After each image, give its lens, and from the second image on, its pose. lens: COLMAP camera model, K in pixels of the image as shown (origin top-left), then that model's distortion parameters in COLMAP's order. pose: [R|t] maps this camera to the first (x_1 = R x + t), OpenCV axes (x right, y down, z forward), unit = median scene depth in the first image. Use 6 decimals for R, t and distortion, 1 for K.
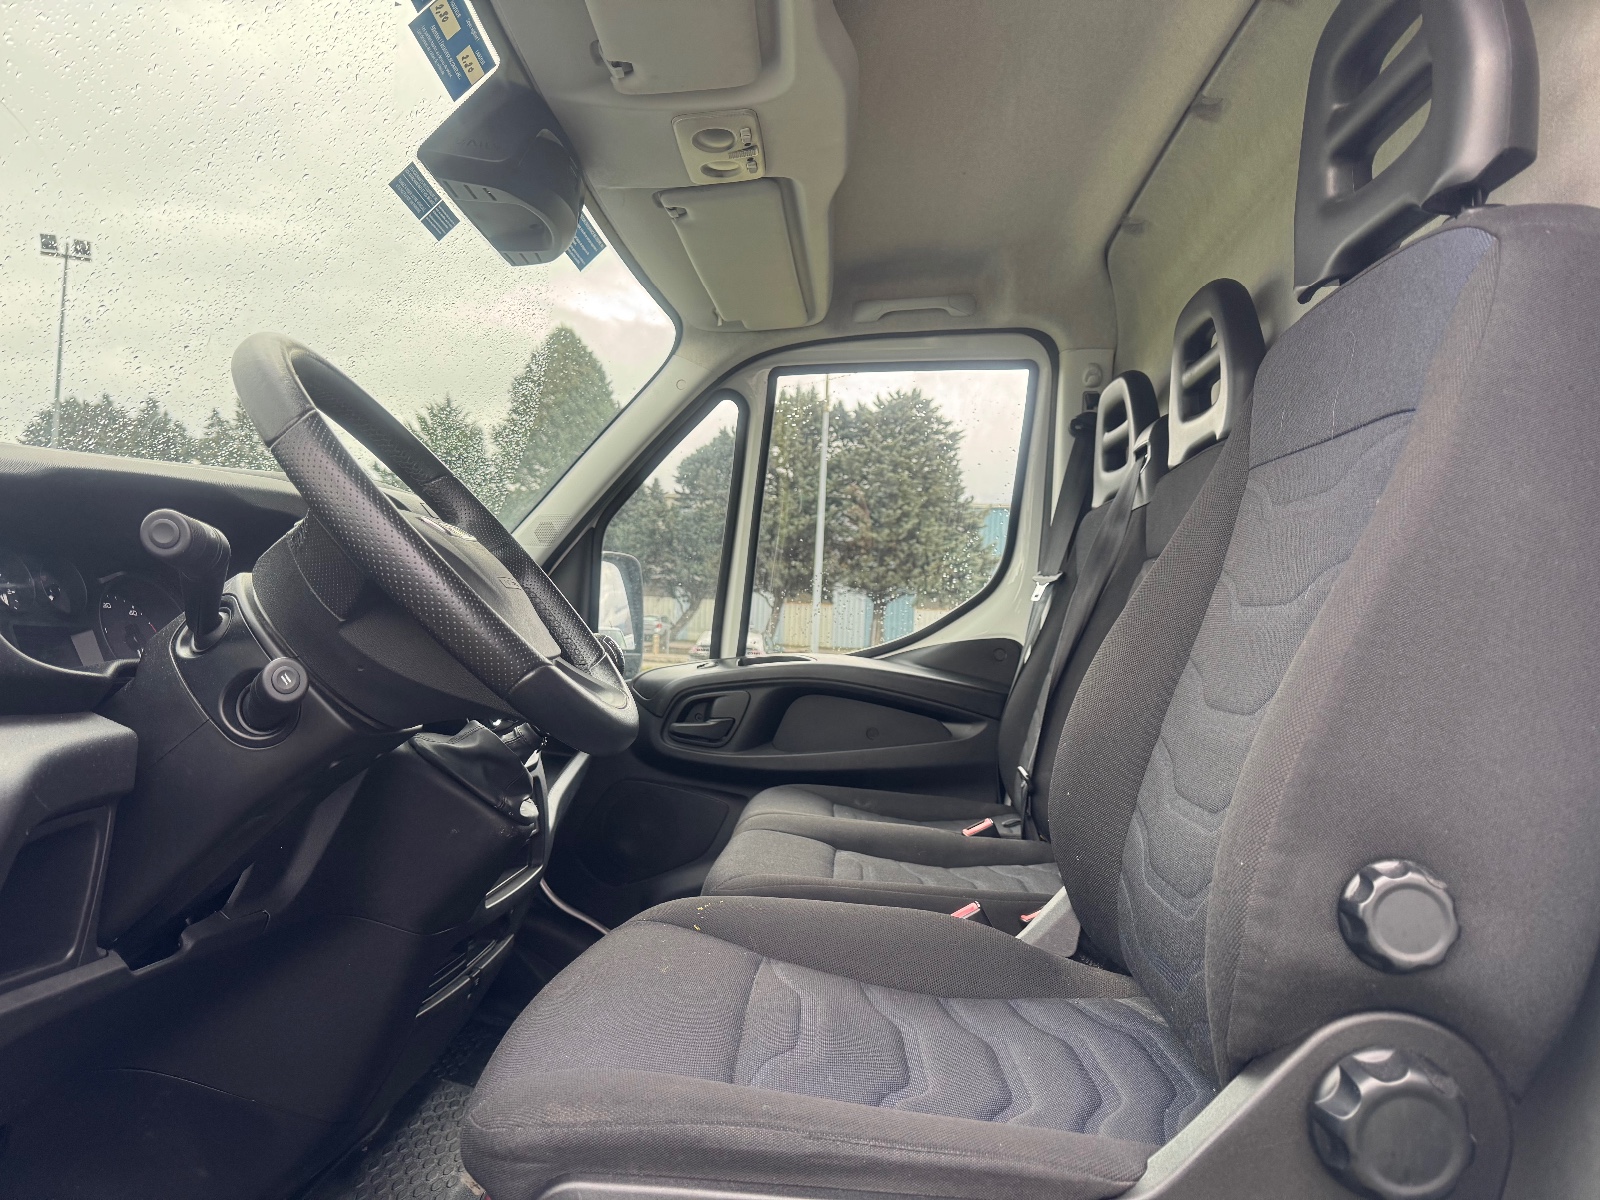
lens RADIAL K [[1132.2, 0, 798.2], [0, 1132.2, 601.4], [0, 0, 1]] dist [-0.011639, -0.021688]
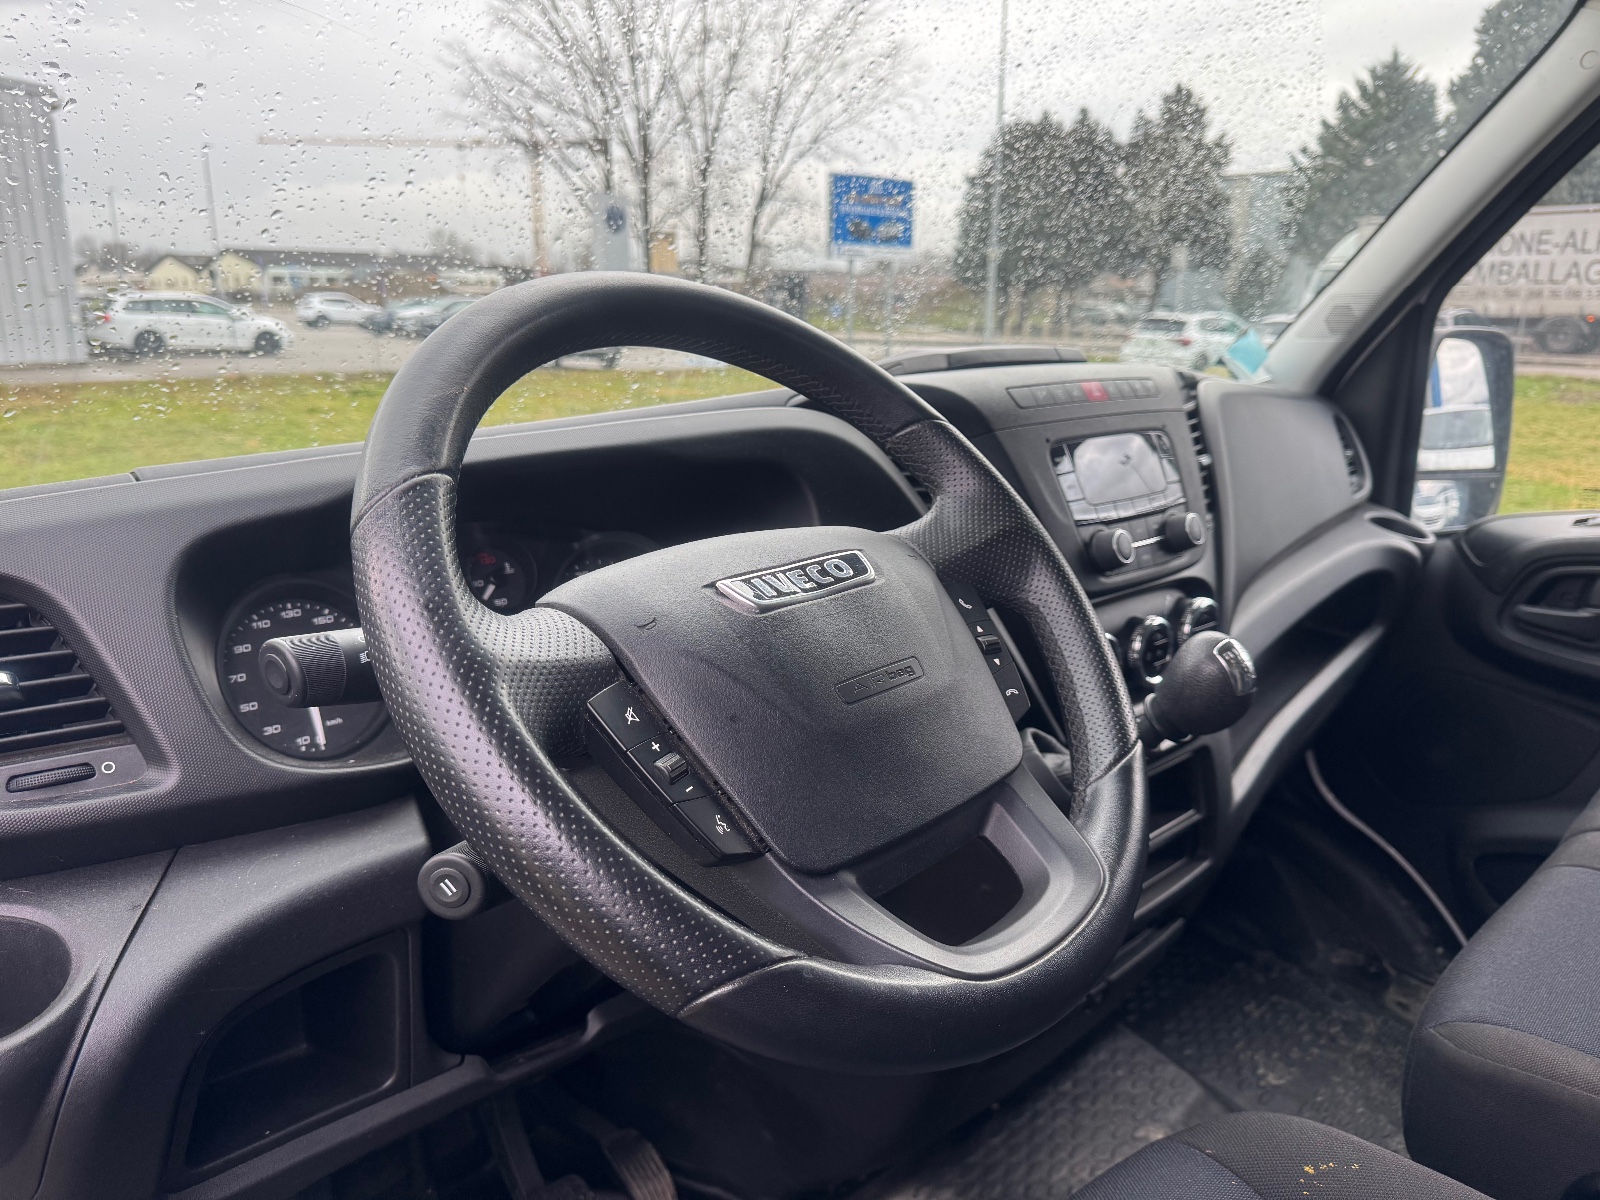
lens RADIAL K [[1132.2, 0, 797.6], [0, 1132.2, 598.1], [0, 0, 1]] dist [-0.011639, -0.021688]
pose [[0.714430, 0.128801, -0.687750, 0.041556], [0.054352, 0.969726, 0.238070, -0.079807], [0.697593, -0.207465, 0.685801, 0.239454]]
